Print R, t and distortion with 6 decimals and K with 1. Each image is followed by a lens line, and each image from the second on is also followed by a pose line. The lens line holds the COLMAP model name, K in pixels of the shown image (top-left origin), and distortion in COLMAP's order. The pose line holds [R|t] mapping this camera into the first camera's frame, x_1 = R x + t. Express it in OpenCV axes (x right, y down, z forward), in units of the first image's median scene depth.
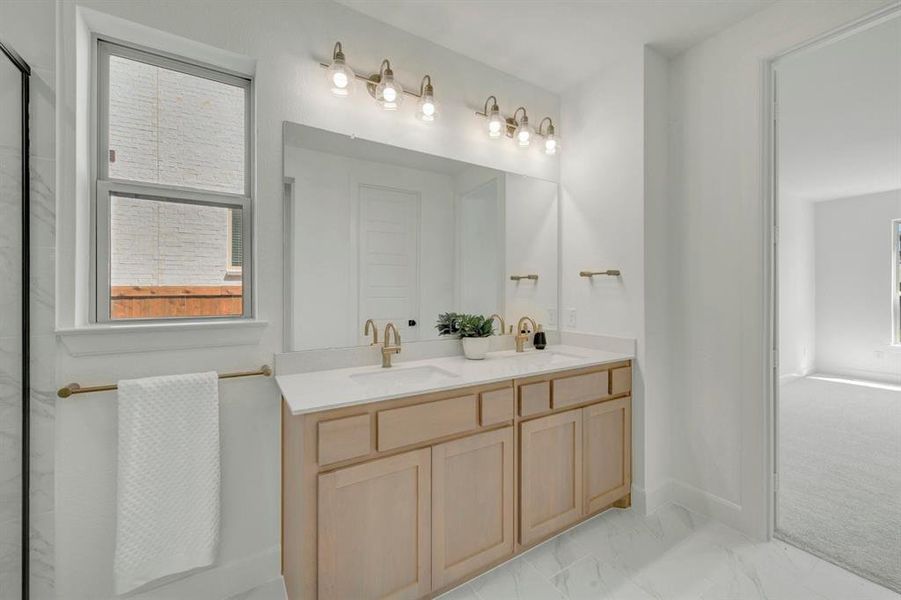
lens RADIAL K [[357.1, 0, 452.5], [0, 357.1, 295.9], [0, 0, 1]] dist [-0.001057, -0.000046]
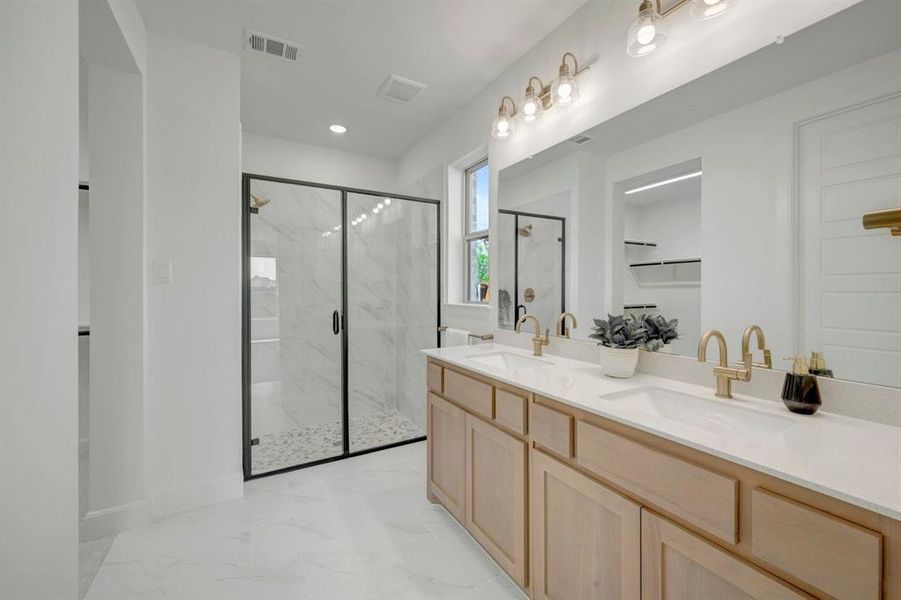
lens RADIAL K [[357.1, 0, 452.5], [0, 357.1, 295.9], [0, 0, 1]] dist [-0.001057, -0.000046]
pose [[-0.030516, 0.006538, -0.999513, 0.916768], [-0.011202, 0.999914, 0.006883, 0.013205], [0.999471, 0.011406, -0.030440, 0.777744]]
